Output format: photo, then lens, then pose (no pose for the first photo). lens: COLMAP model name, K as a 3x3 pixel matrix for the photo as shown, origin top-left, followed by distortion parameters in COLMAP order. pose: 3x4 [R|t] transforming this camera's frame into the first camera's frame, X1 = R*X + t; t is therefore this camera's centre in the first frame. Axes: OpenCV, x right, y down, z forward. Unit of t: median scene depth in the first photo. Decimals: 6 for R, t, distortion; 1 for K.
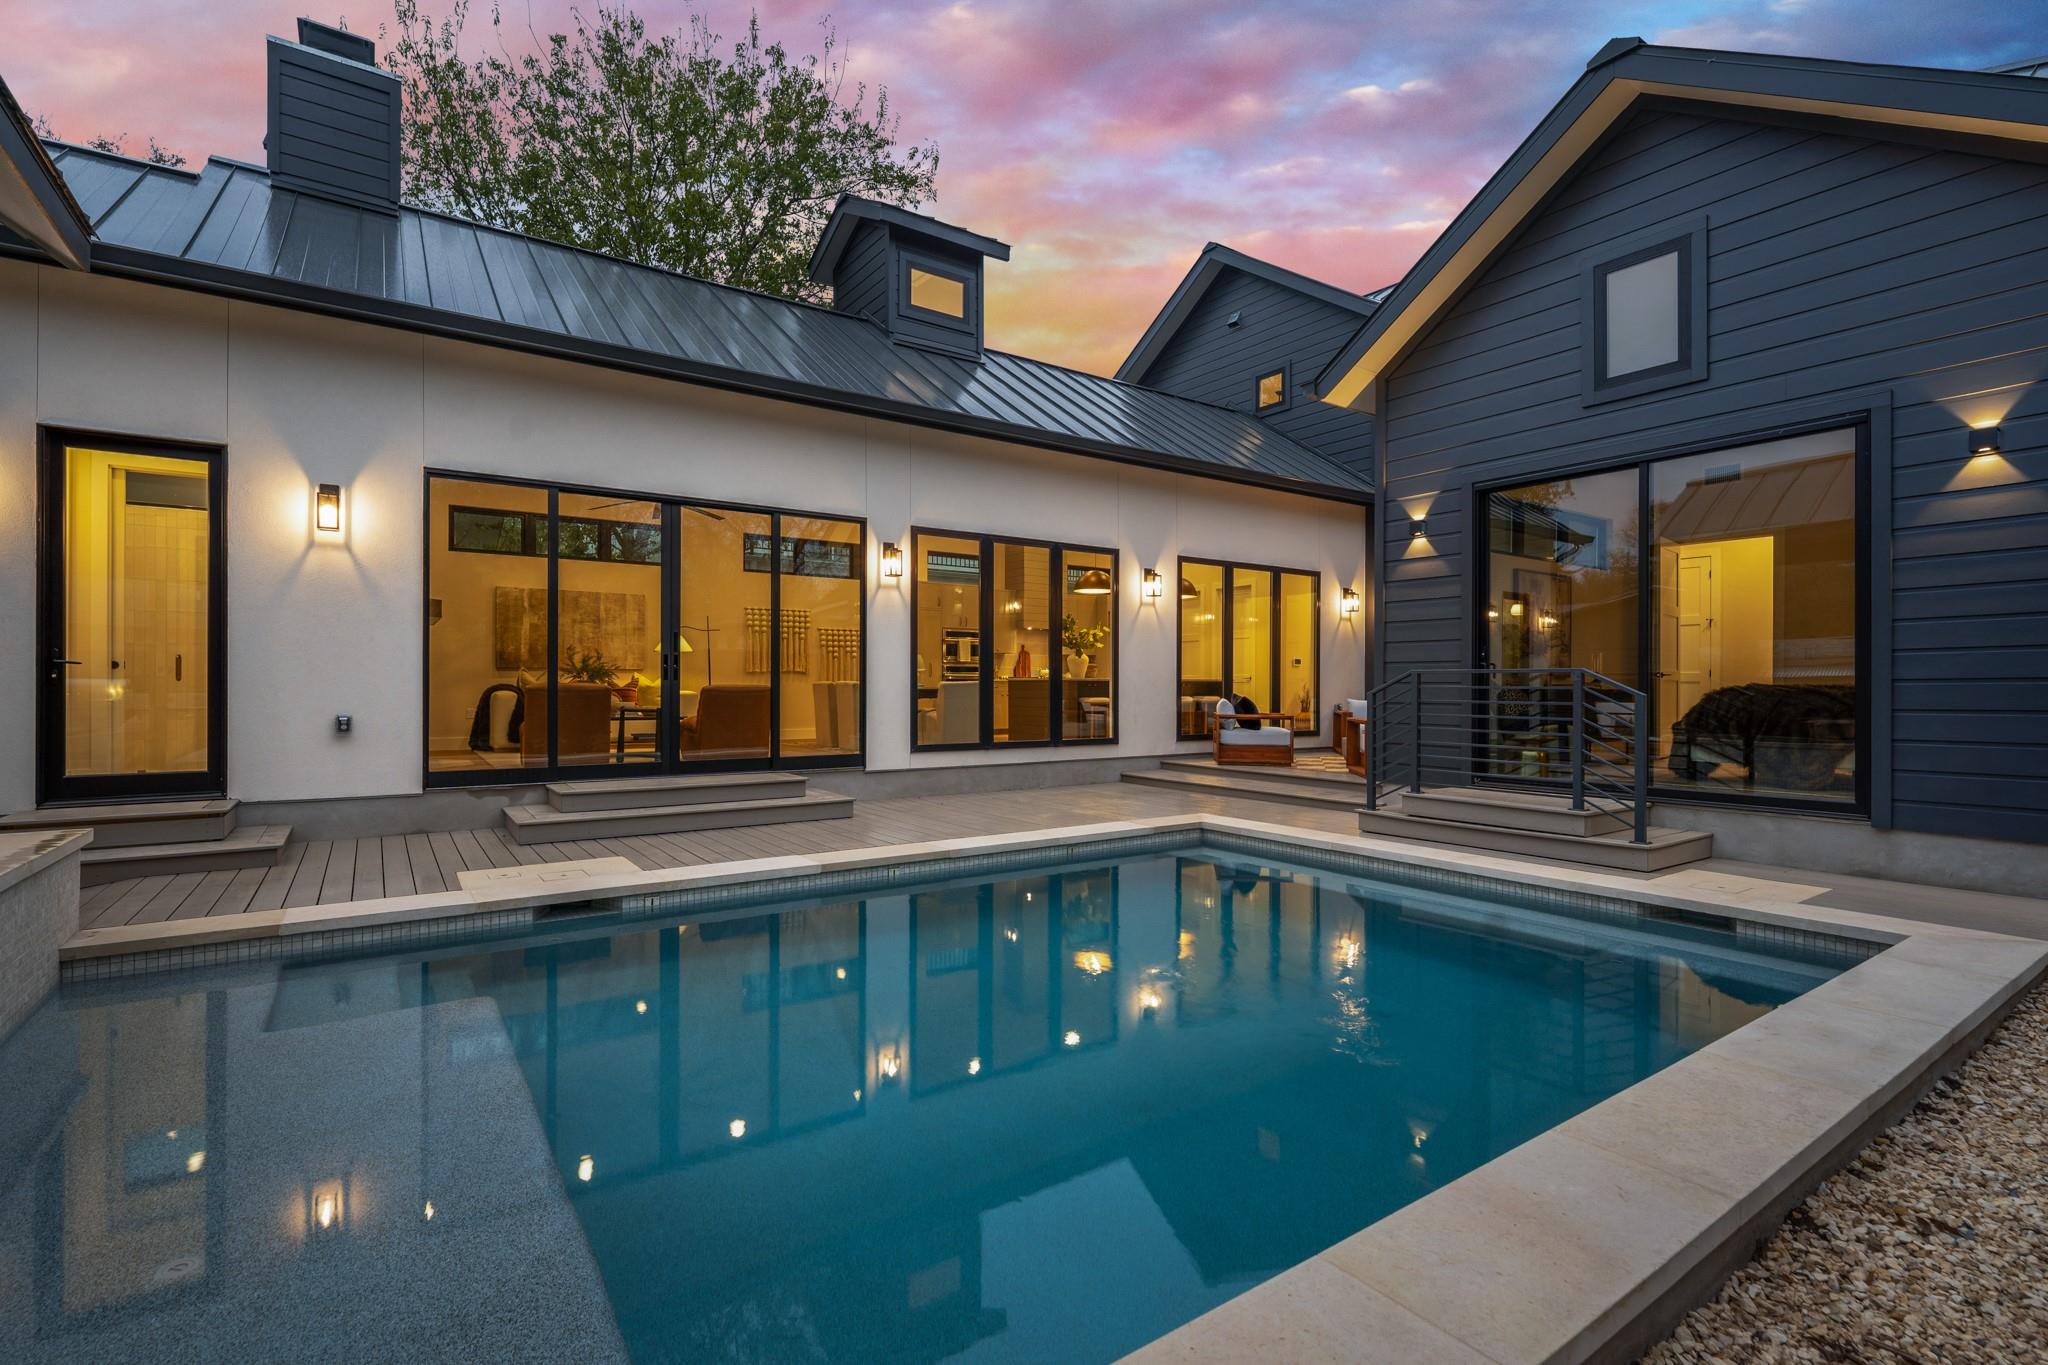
lens RADIAL K [[929.2, 0, 1022.2], [0, 929.2, 692.5], [0, 0, 1]] dist [-0.003714, -0.000432]
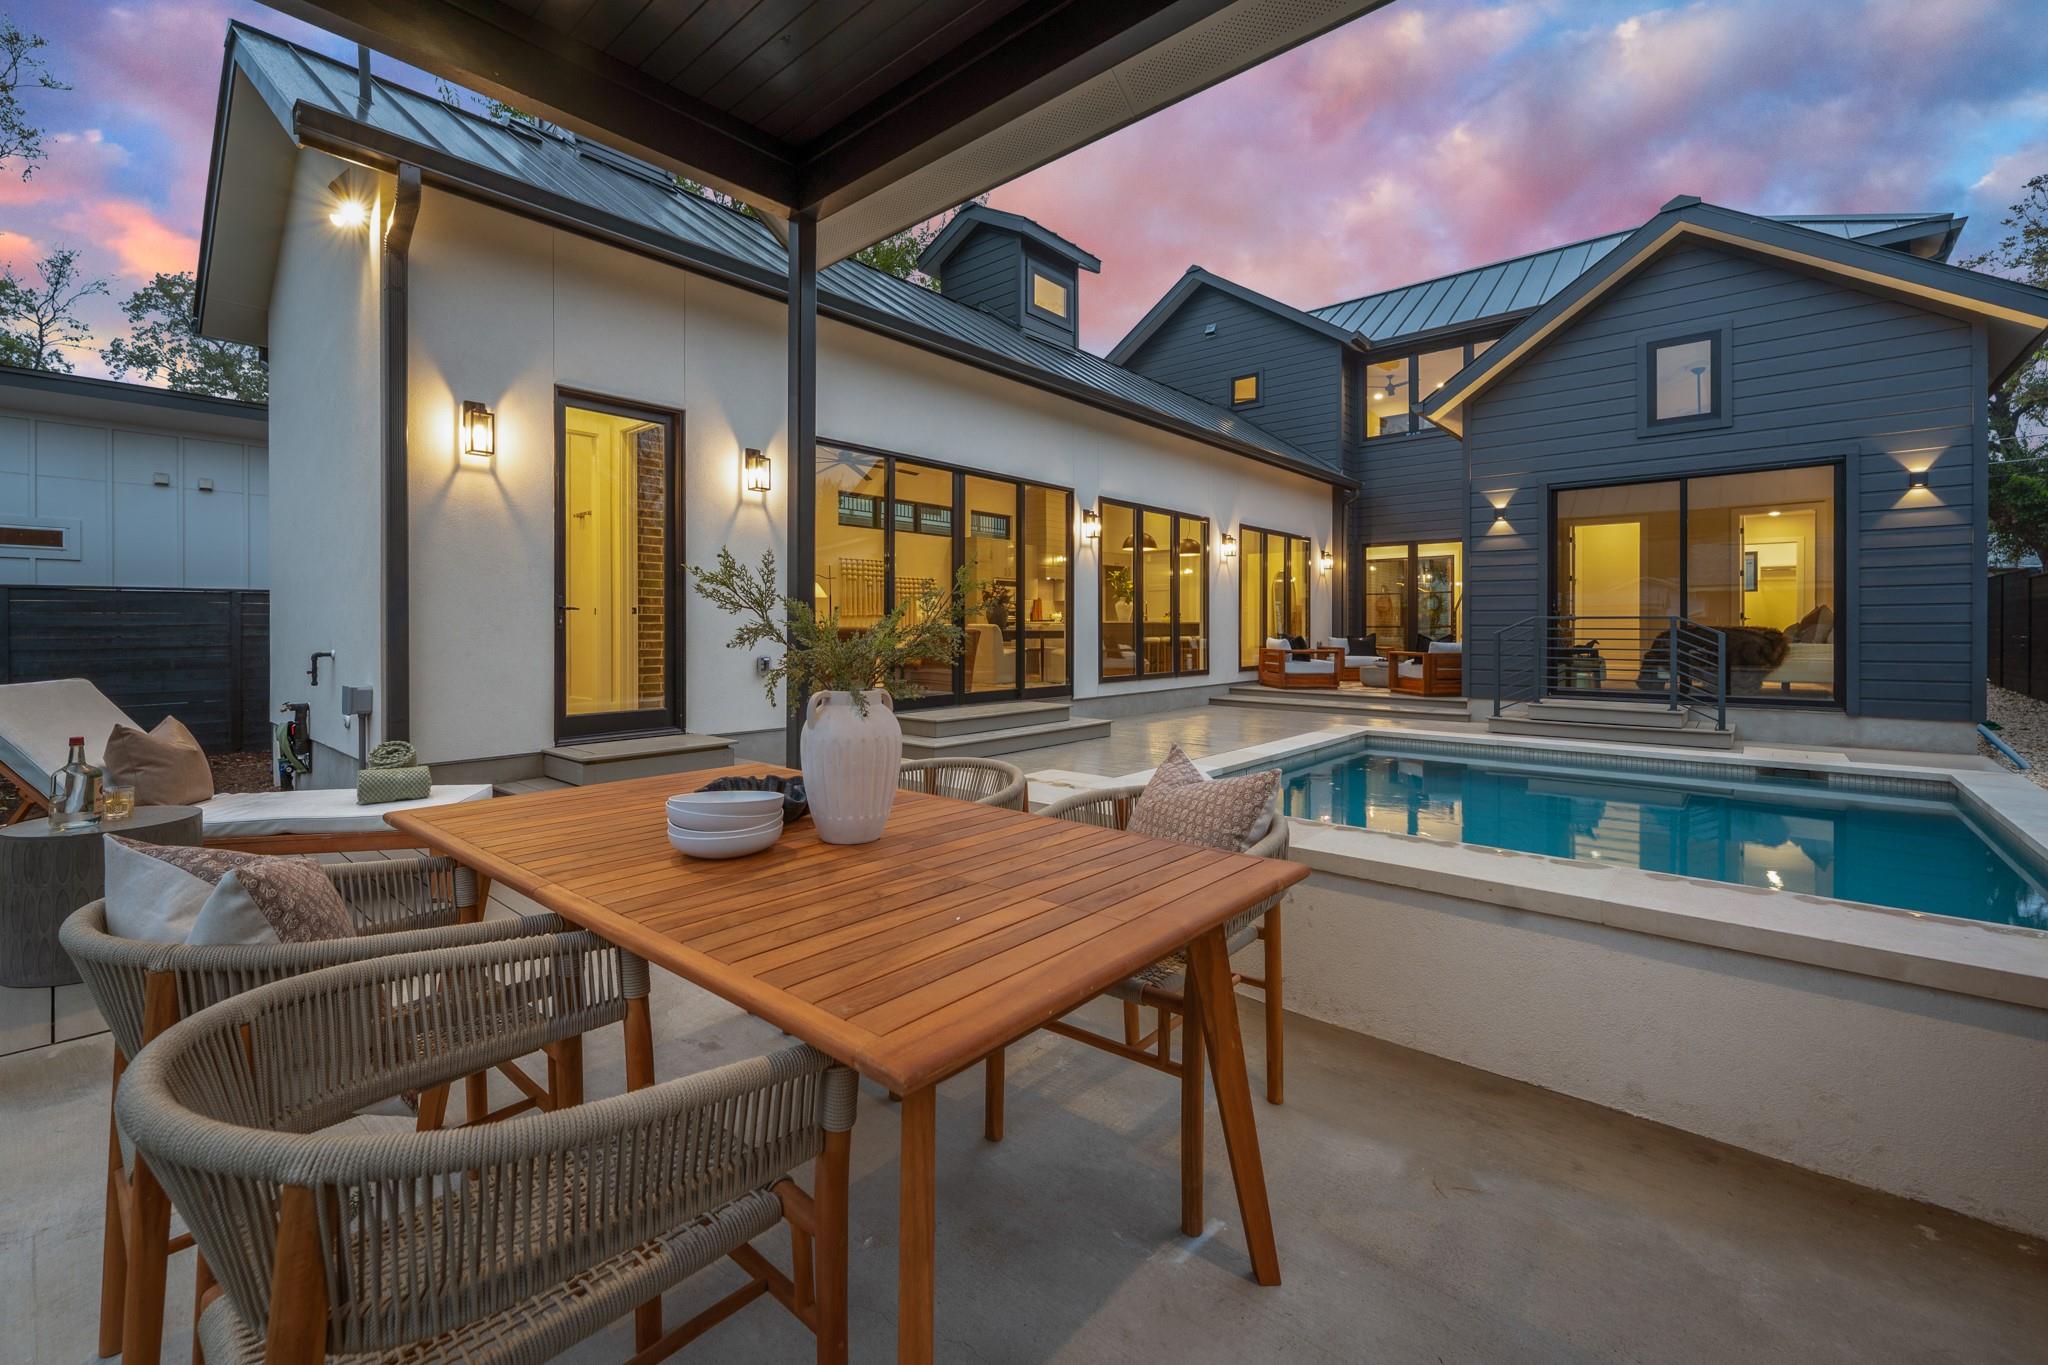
lens RADIAL K [[847.7, 0, 1019.2], [0, 847.7, 630.5], [0, 0, 1]] dist [-0.000282, -0.000055]
pose [[0.970237, -0.003031, 0.242139, -0.500863], [0.003635, 0.999991, -0.002046, -0.002516], [-0.242131, 0.002865, 0.970239, -0.046502]]
